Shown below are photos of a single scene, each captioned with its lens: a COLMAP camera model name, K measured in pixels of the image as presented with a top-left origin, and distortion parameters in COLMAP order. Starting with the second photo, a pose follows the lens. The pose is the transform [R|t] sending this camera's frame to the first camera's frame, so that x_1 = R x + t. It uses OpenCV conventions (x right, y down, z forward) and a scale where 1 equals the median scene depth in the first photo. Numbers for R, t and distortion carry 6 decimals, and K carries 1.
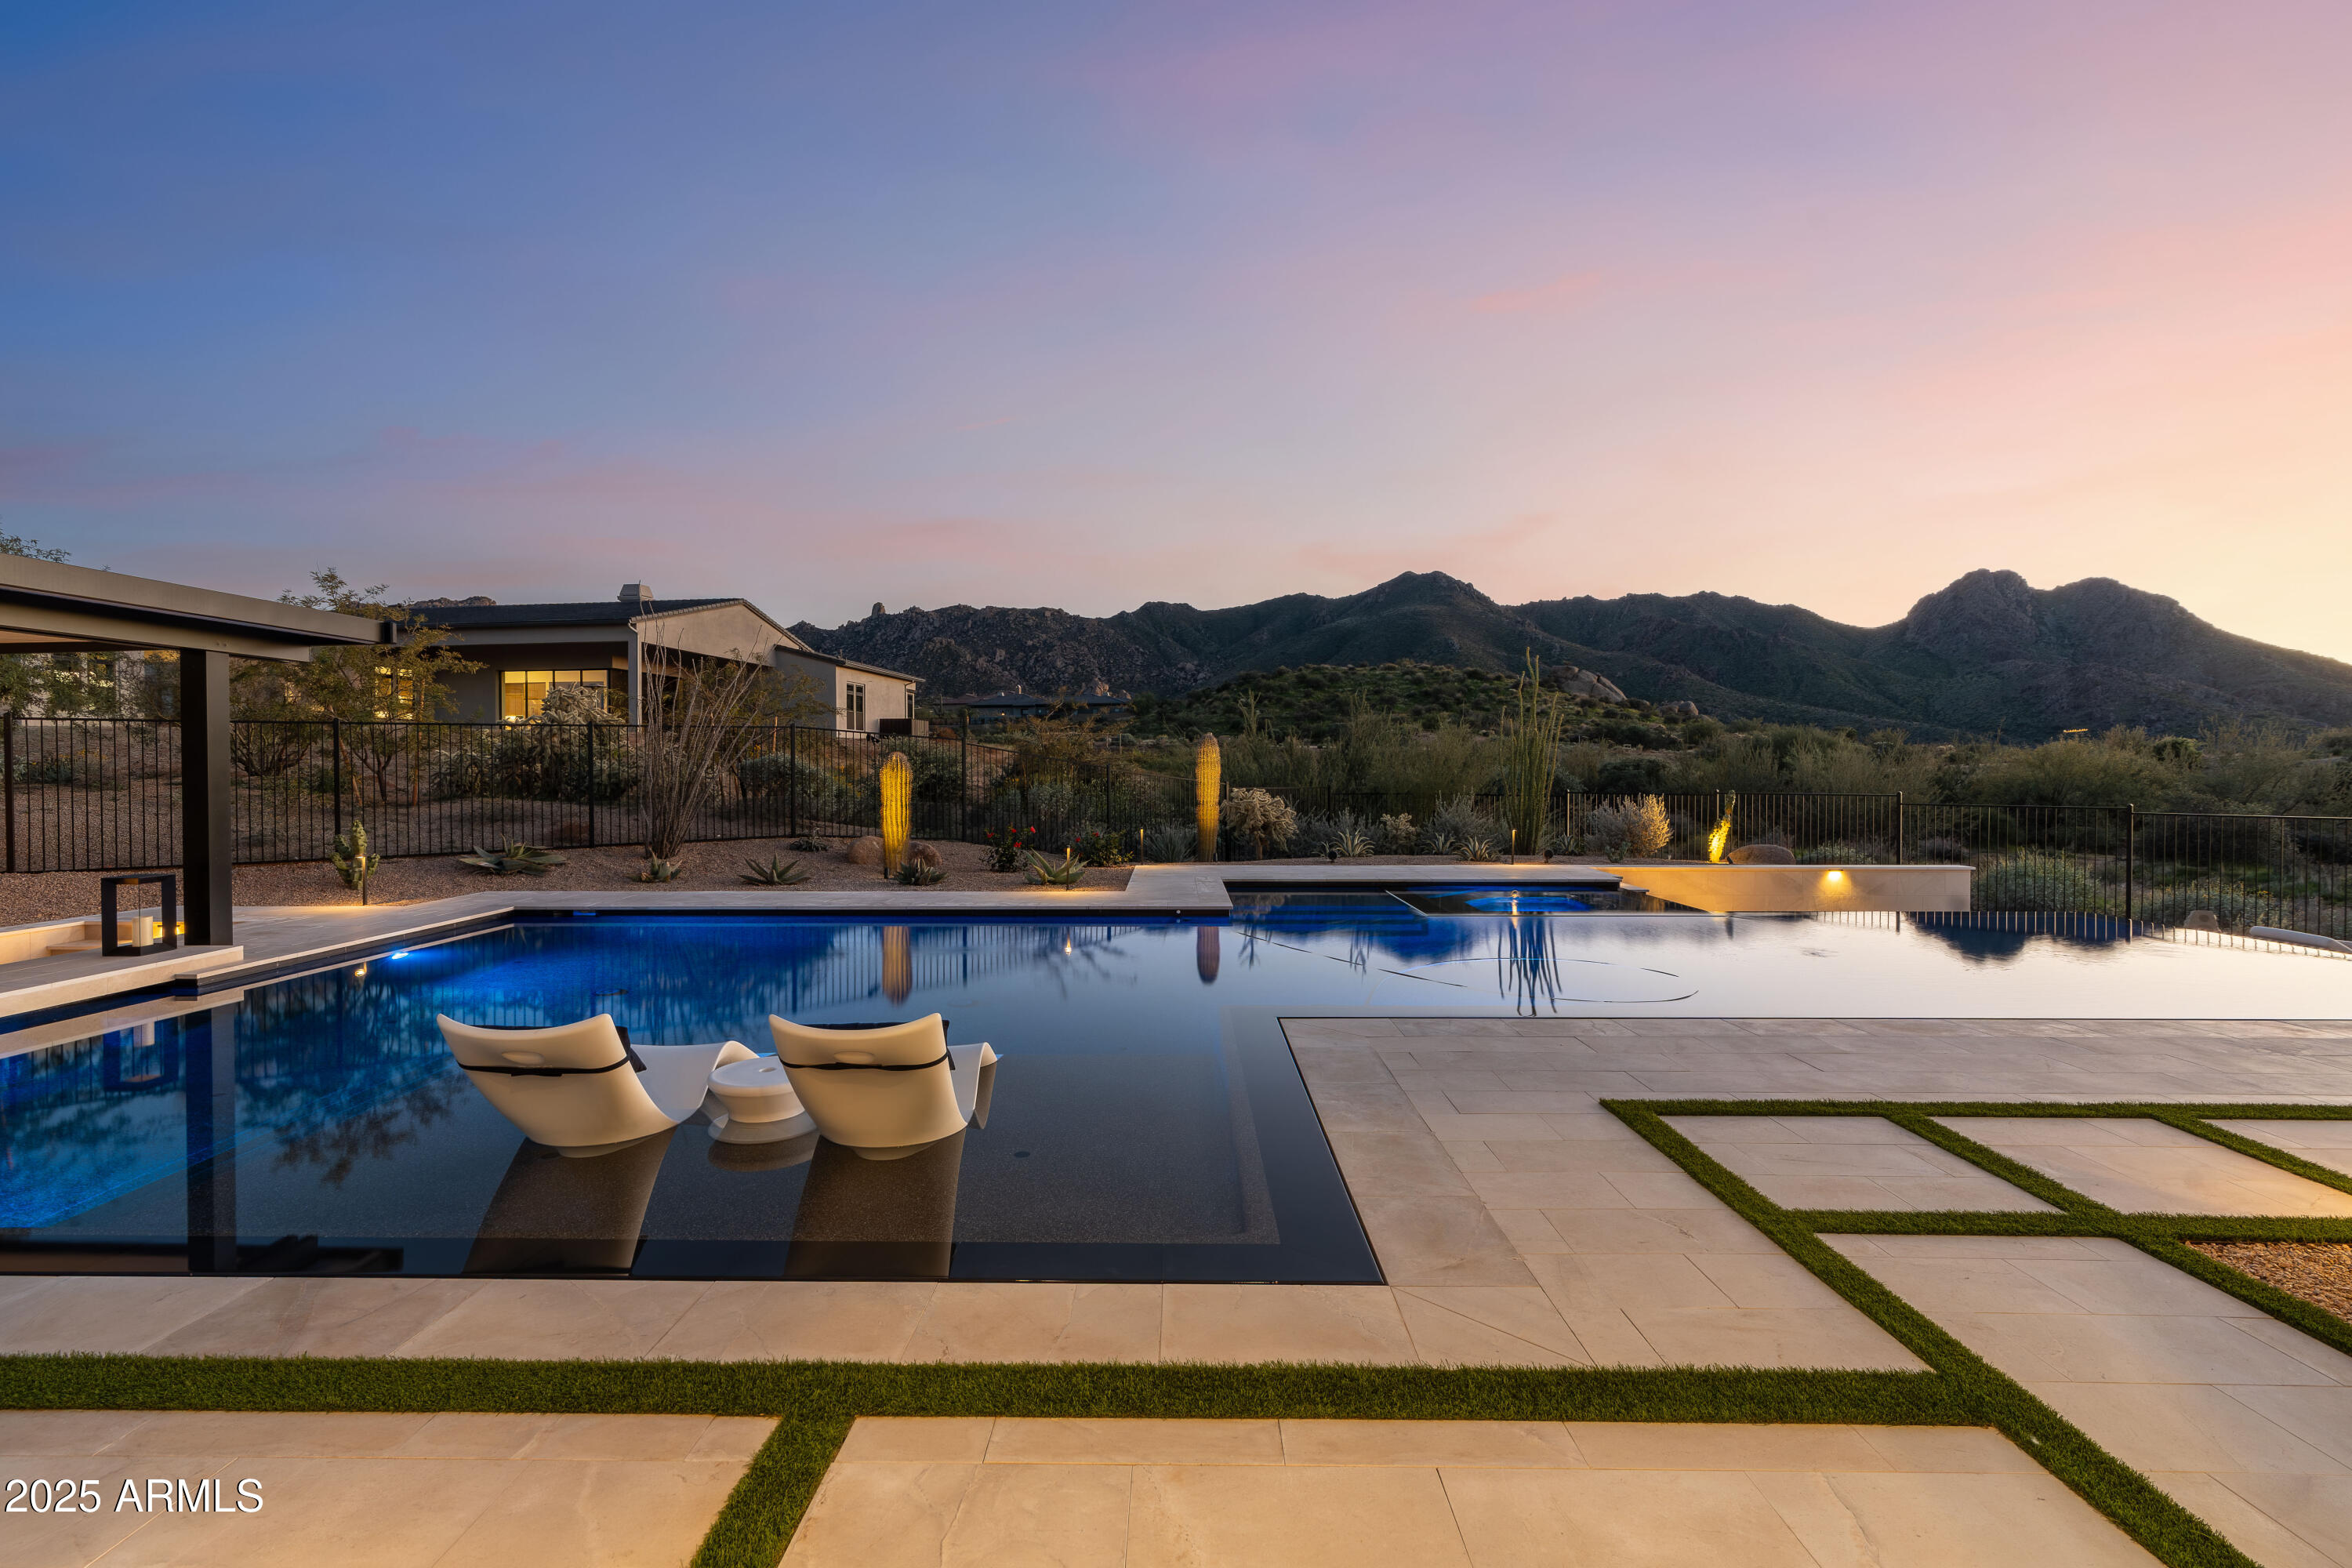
lens RADIAL K [[1066.0, 0, 1162.9], [0, 1066.0, 783.4], [0, 0, 1]] dist [-0.003046, 0.002440]
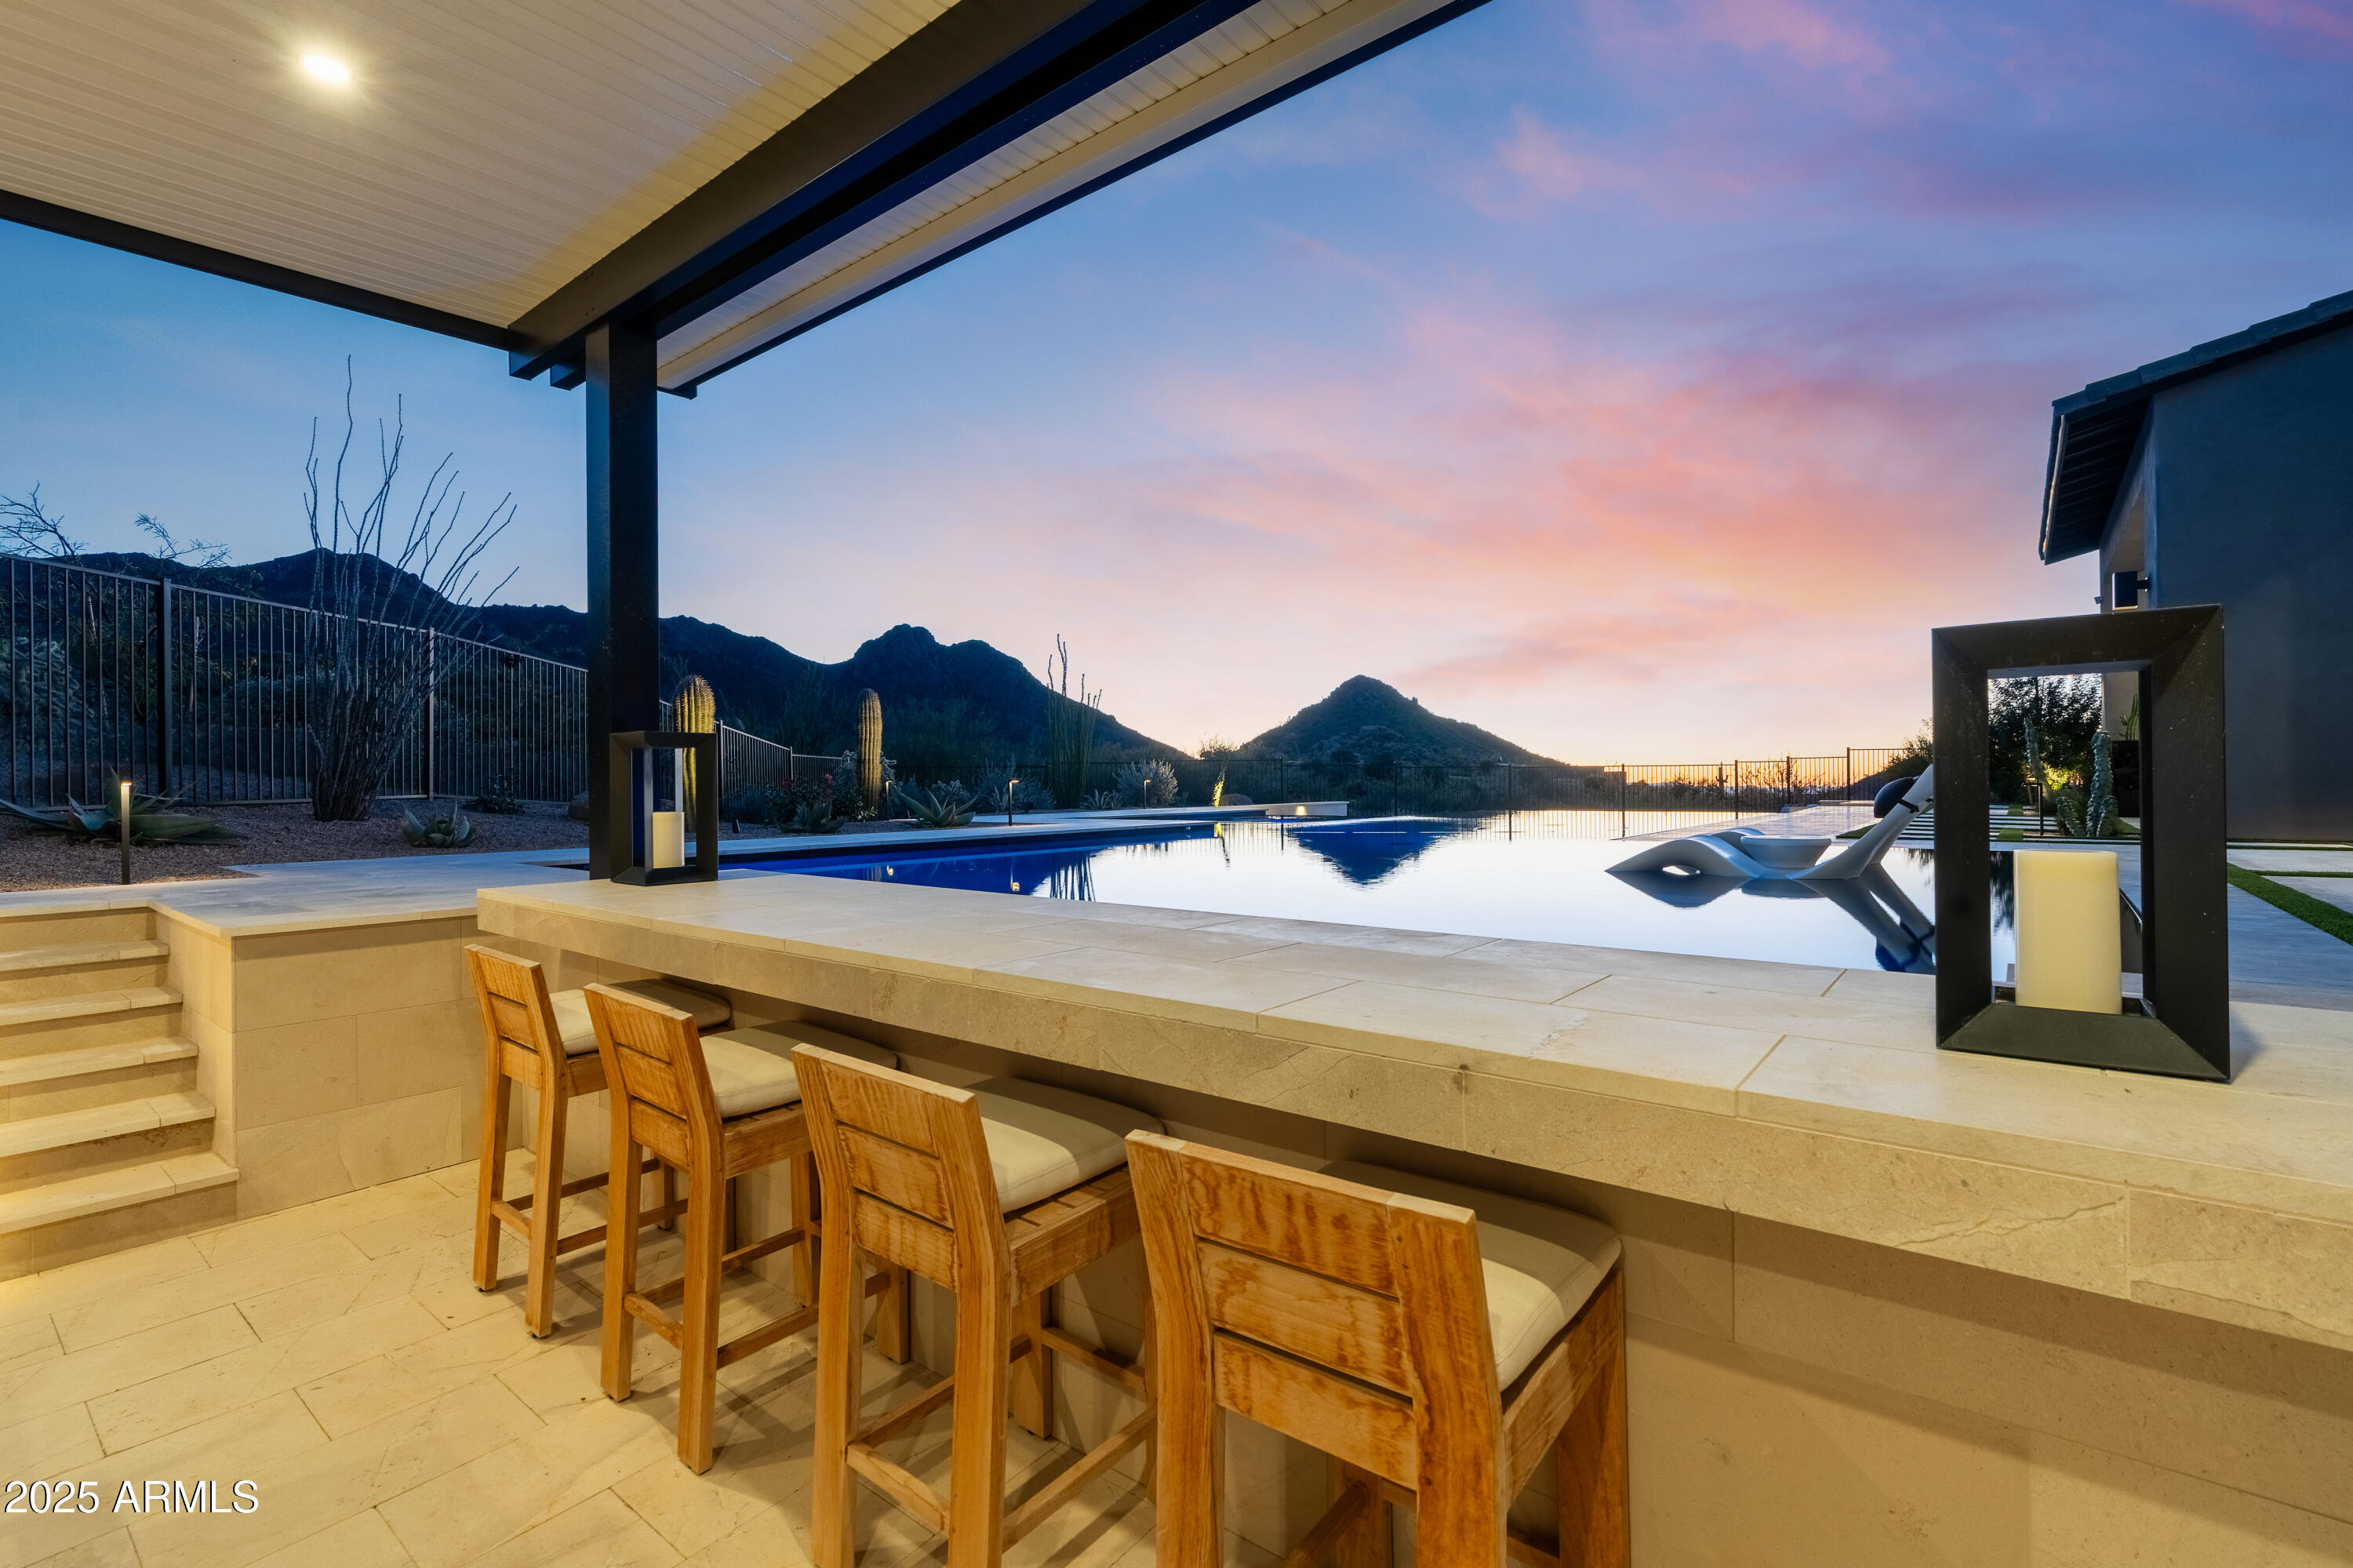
lens RADIAL K [[1066.4, 0, 1170.6], [0, 1066.4, 779.5], [0, 0, 1]] dist [-0.003046, 0.002440]
pose [[0.621123, -0.003301, 0.783706, -0.162713], [0.021355, 0.999691, -0.012715, 0.015836], [-0.783422, 0.024633, 0.621002, 0.061547]]
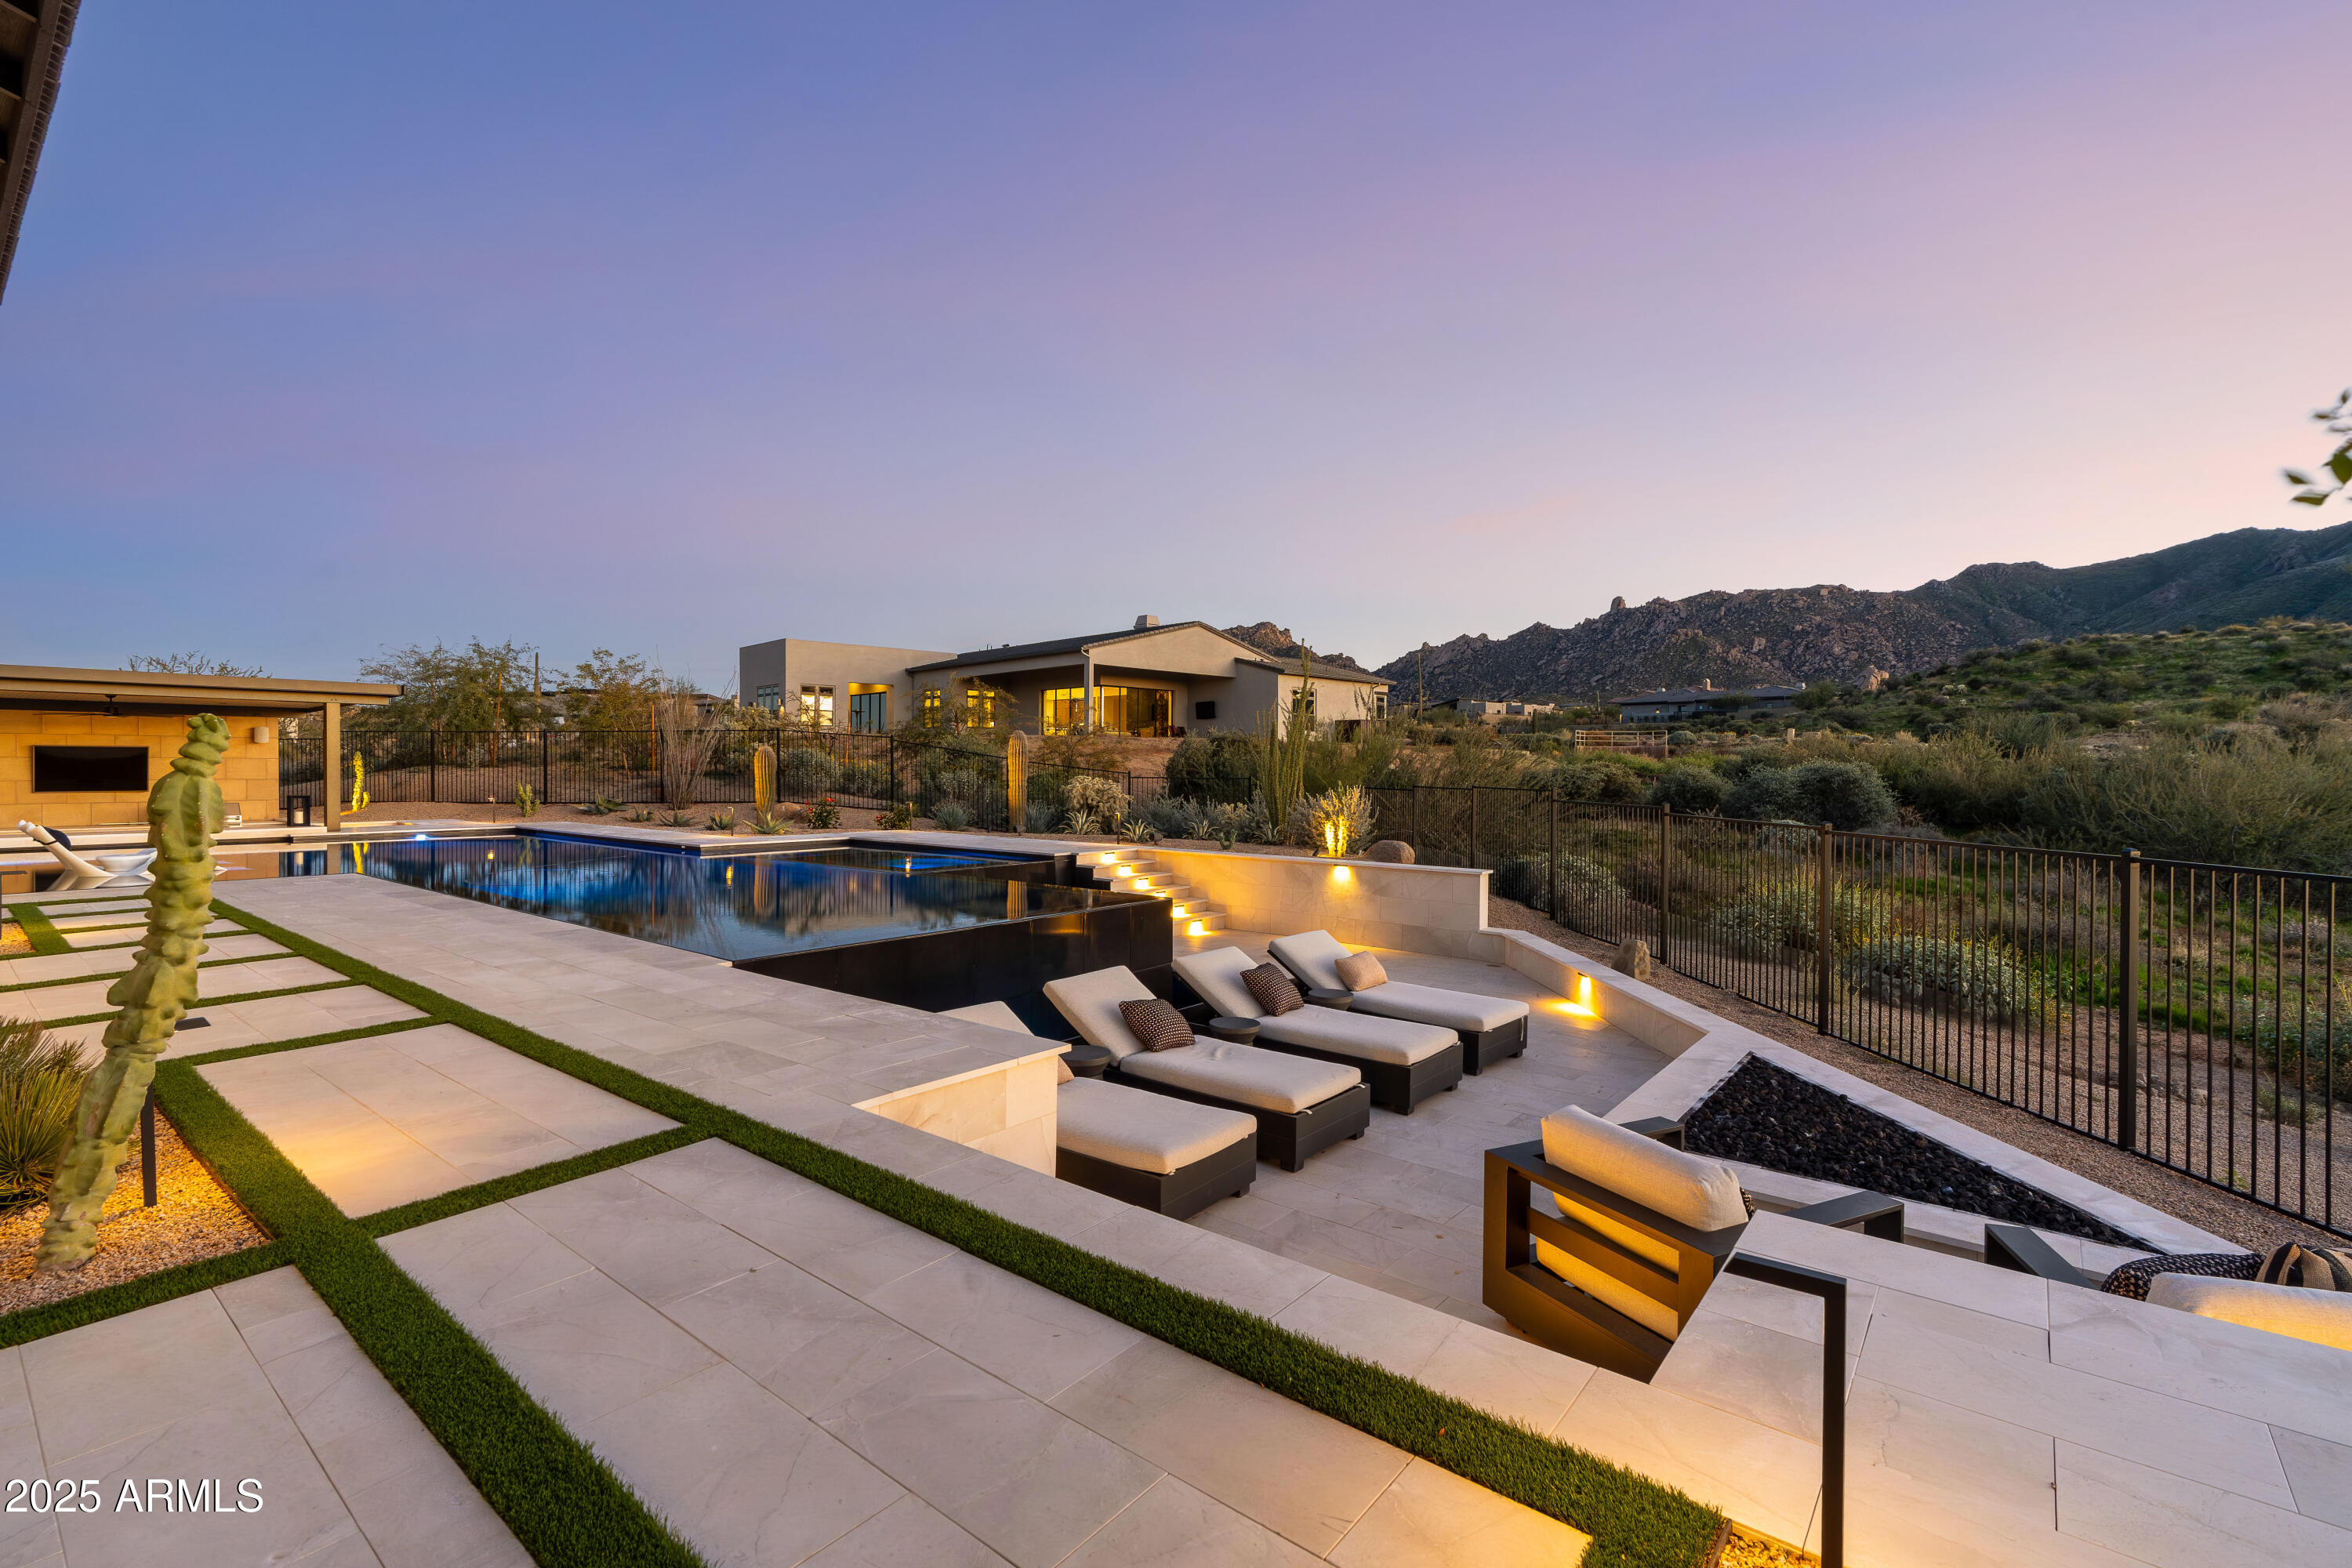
lens RADIAL K [[1066.0, 0, 1150.6], [0, 1066.0, 780.9], [0, 0, 1]] dist [-0.003046, 0.002440]
pose [[0.781437, 0.015517, -0.623791, 0.283025], [-0.018329, 0.999830, 0.001911, 0.002093], [0.623715, 0.009940, 0.781589, 0.043827]]
